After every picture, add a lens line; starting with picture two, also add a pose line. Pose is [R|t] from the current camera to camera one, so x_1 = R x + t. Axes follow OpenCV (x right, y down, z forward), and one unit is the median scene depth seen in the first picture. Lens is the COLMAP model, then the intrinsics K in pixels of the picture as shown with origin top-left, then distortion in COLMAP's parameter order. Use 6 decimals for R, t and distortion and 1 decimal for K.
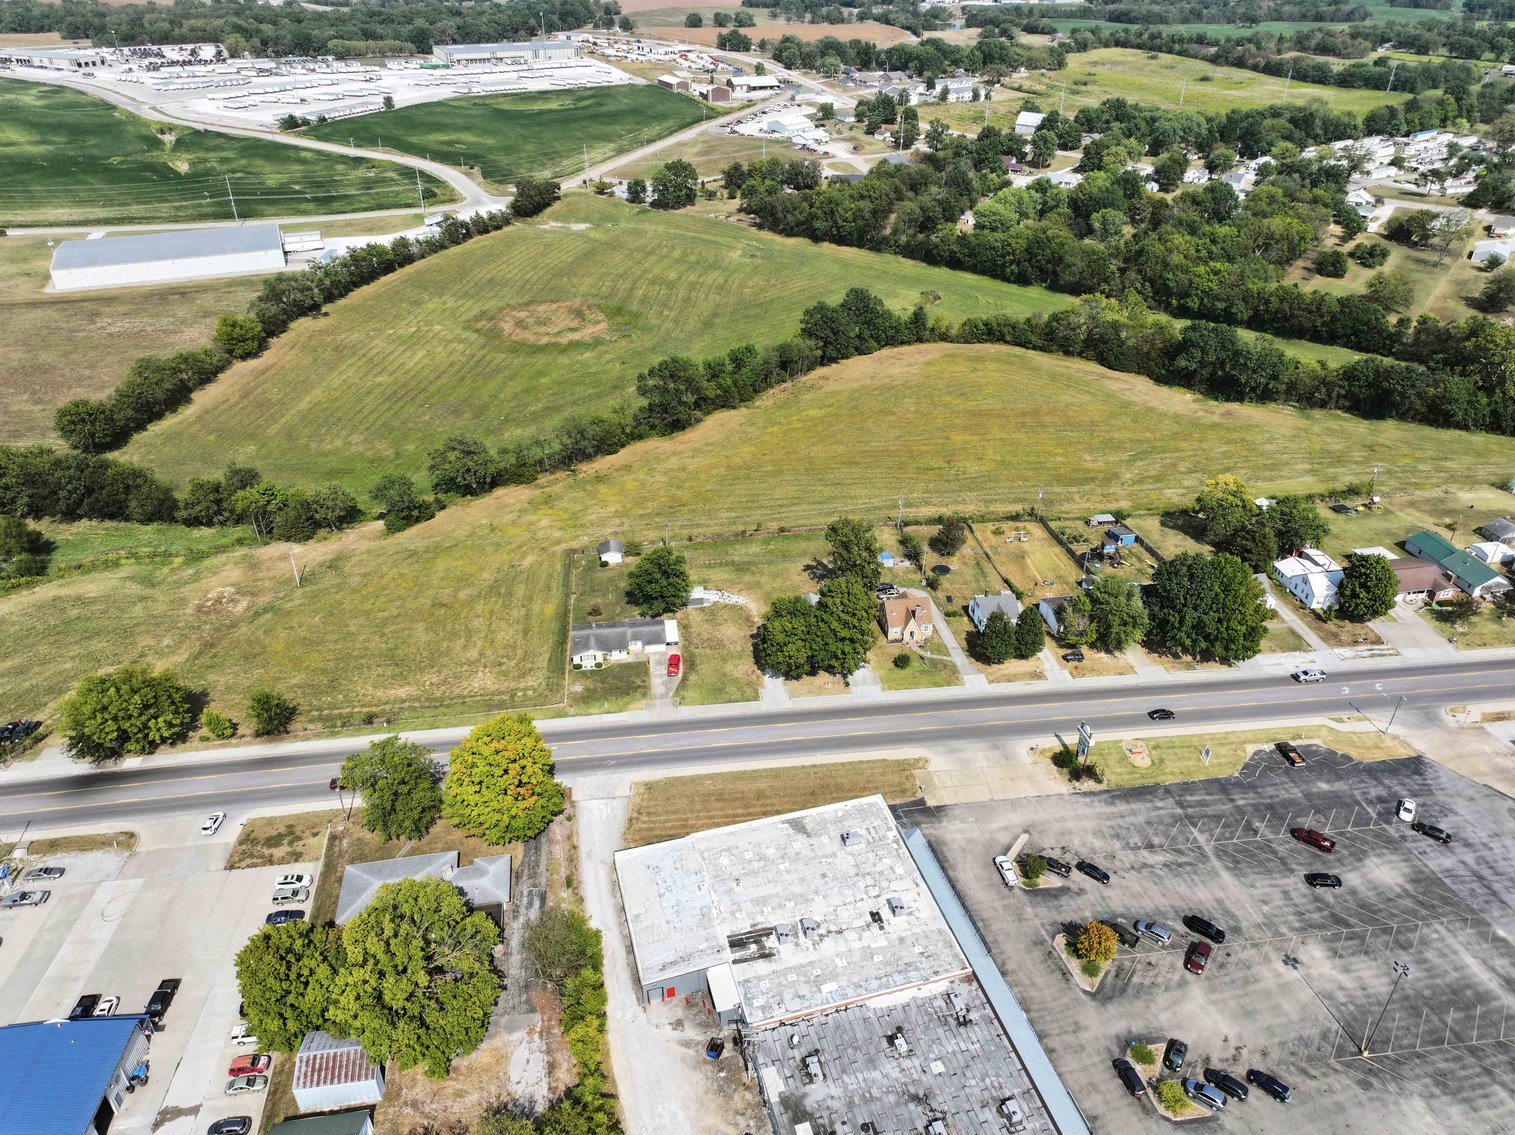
lens RADIAL K [[1054.8, 0, 761.8], [0, 1054.8, 566.0], [0, 0, 1]] dist [-0.007588, 0.026269]
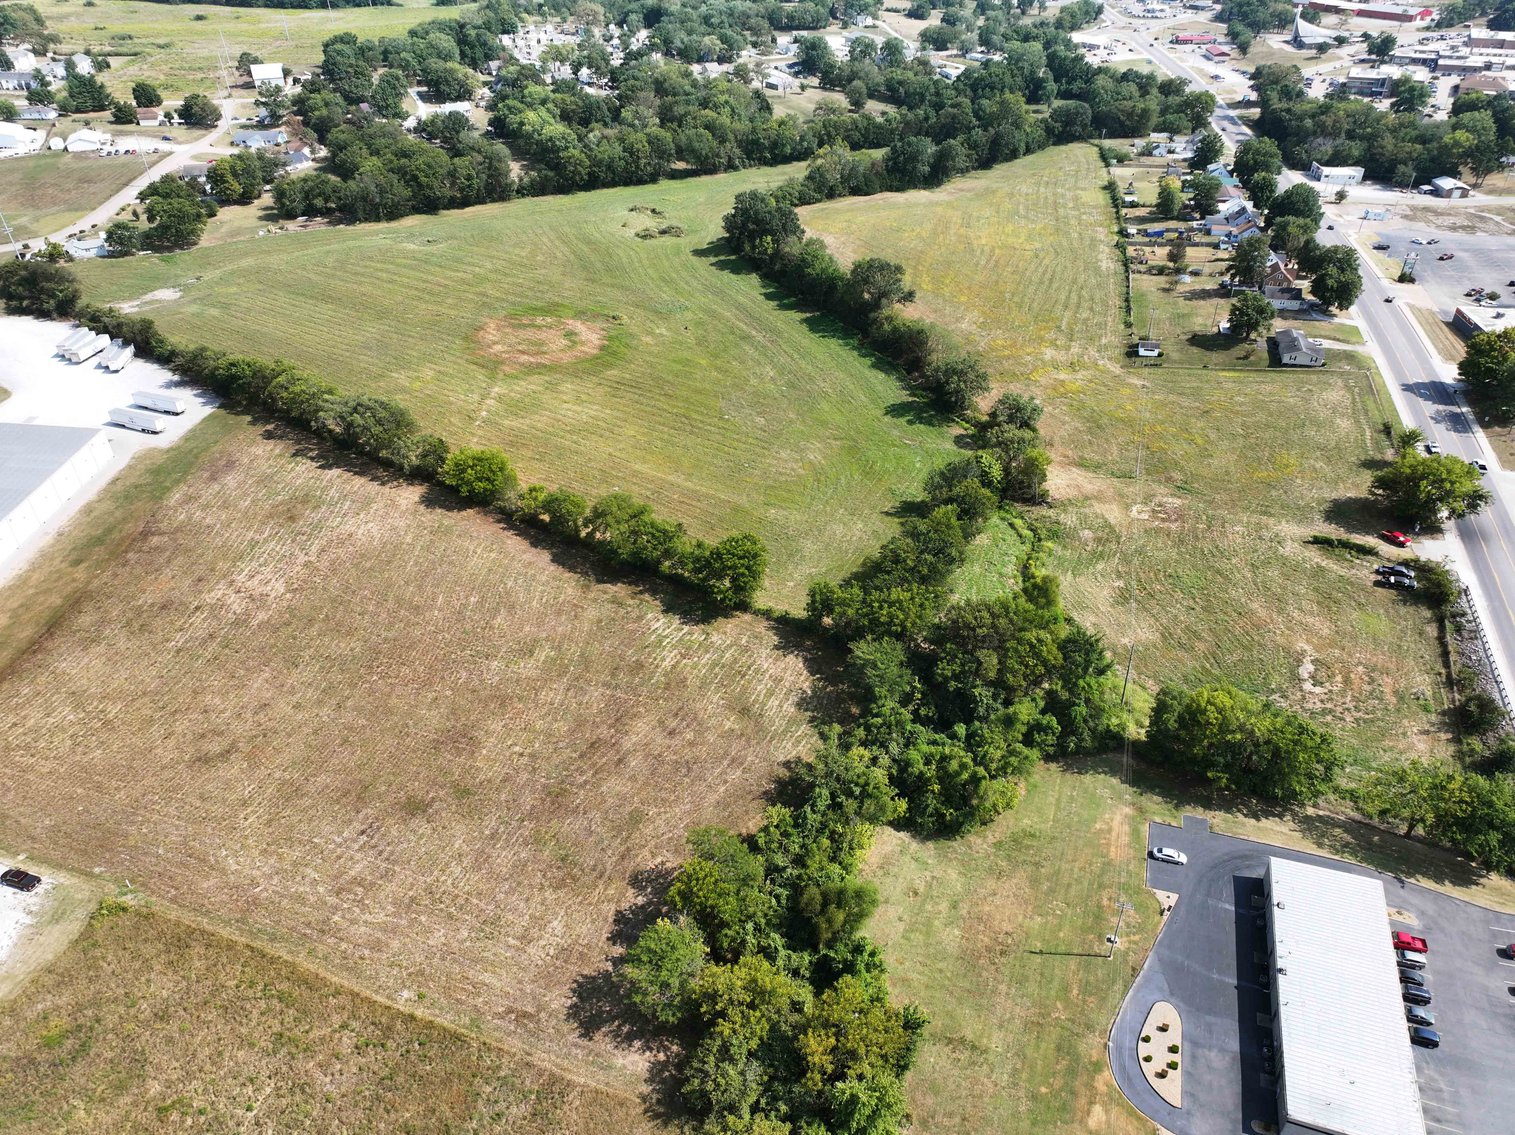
lens RADIAL K [[1054.8, 0, 761.8], [0, 1054.8, 566.0], [0, 0, 1]] dist [-0.007588, 0.026269]
pose [[0.386777, -0.528311, 0.755837, -1.141536], [0.490304, 0.811990, 0.316662, -0.346123], [-0.781028, 0.248113, 0.573093, 0.544075]]
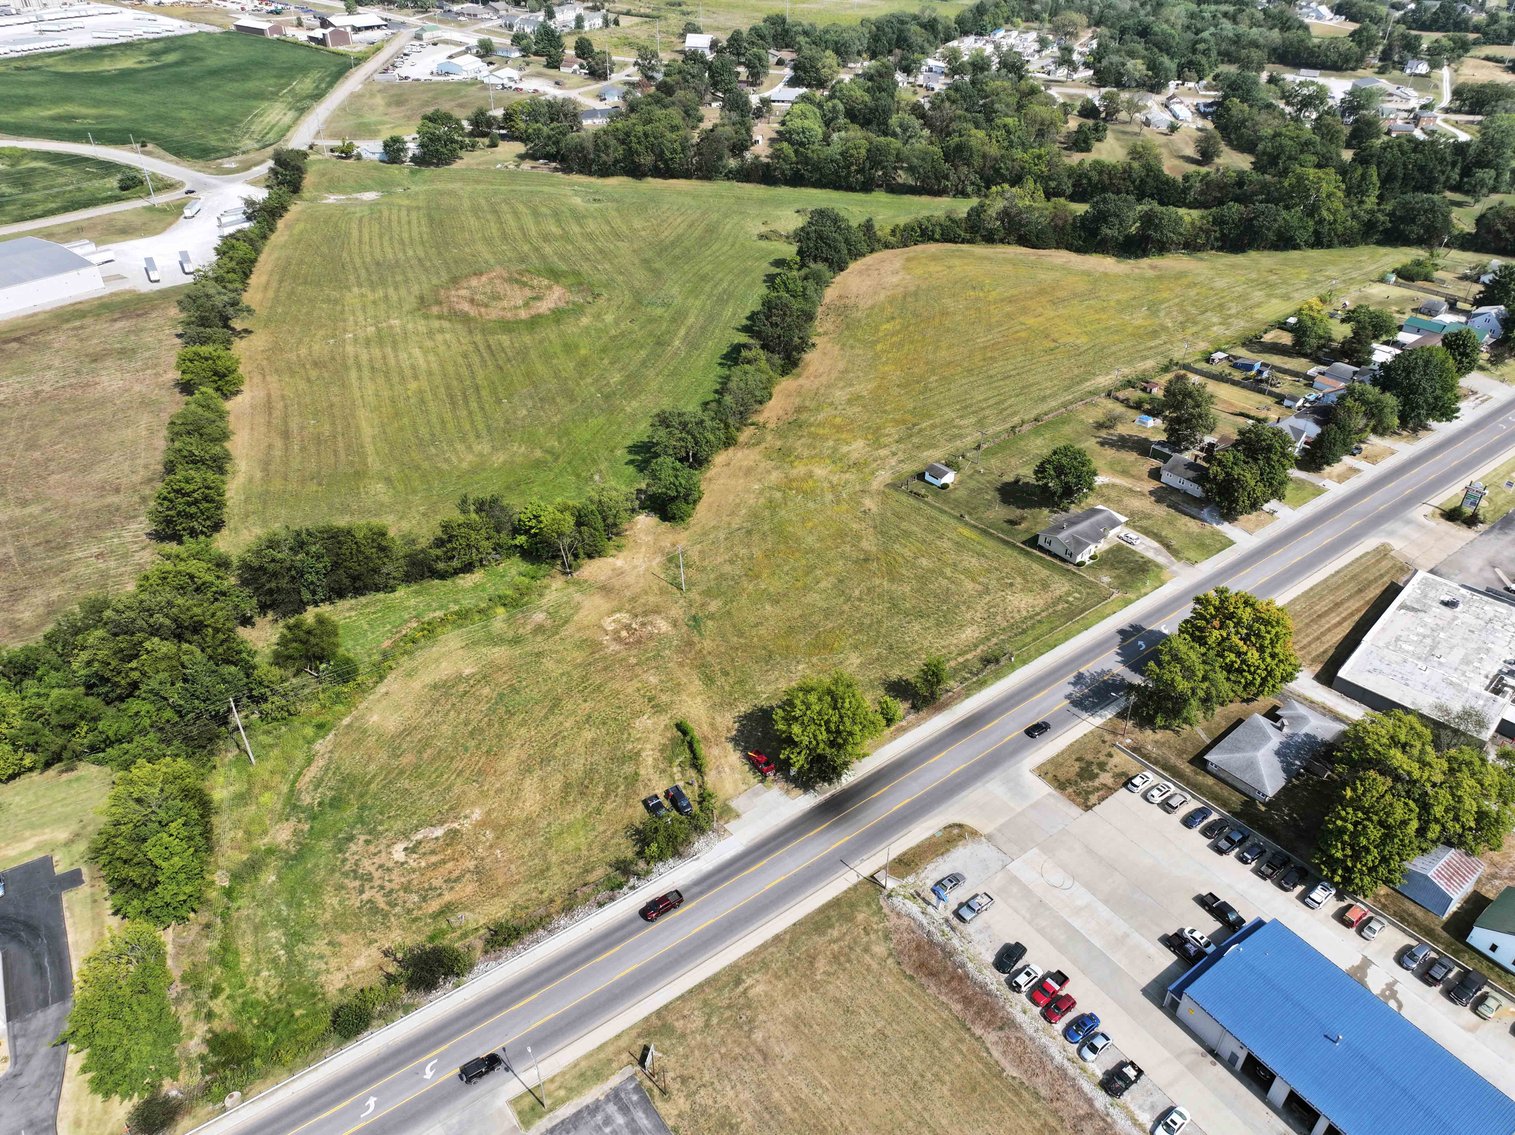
lens RADIAL K [[1054.8, 0, 761.8], [0, 1054.8, 566.0], [0, 0, 1]] dist [-0.007588, 0.026269]
pose [[0.867385, -0.275741, 0.414258, -0.586622], [0.252839, 0.961190, 0.110391, -0.066891], [-0.428620, 0.008989, 0.903440, 0.112057]]
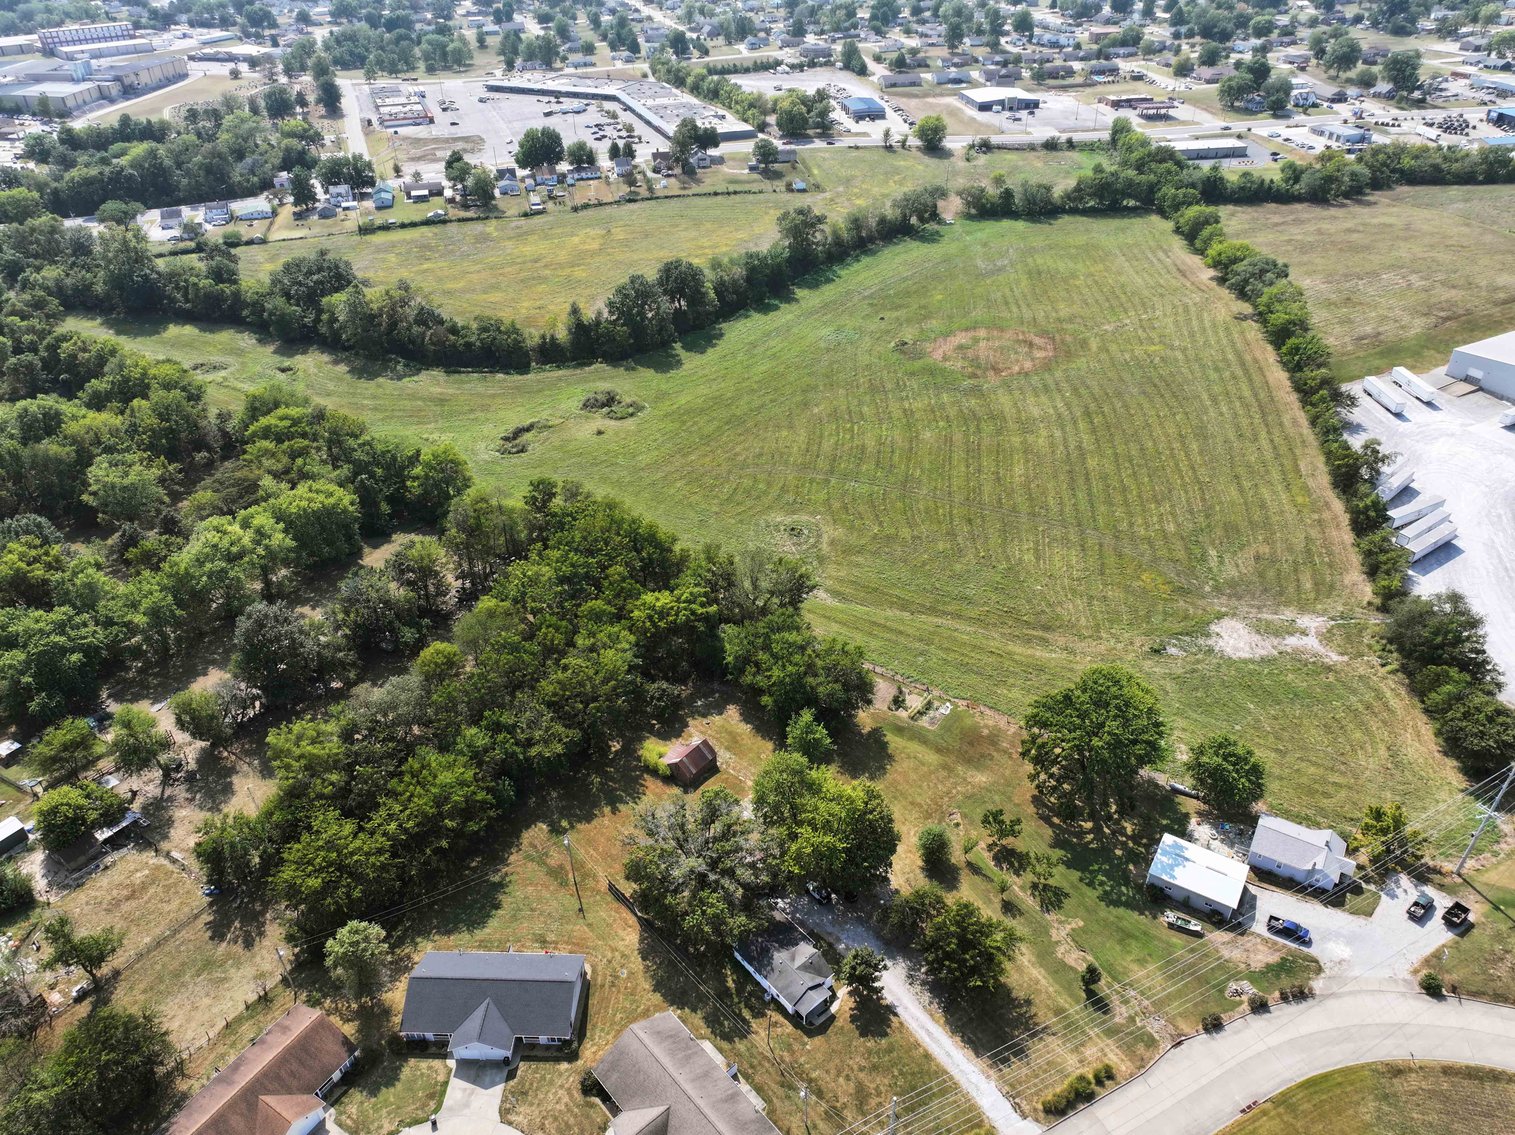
lens RADIAL K [[1054.8, 0, 761.8], [0, 1054.8, 566.0], [0, 0, 1]] dist [-0.007588, 0.026269]
pose [[-0.996983, 0.056219, -0.053524, 0.058669], [-0.025642, 0.412306, 0.910685, -1.220880], [0.073266, 0.909309, -0.409620, 1.956215]]
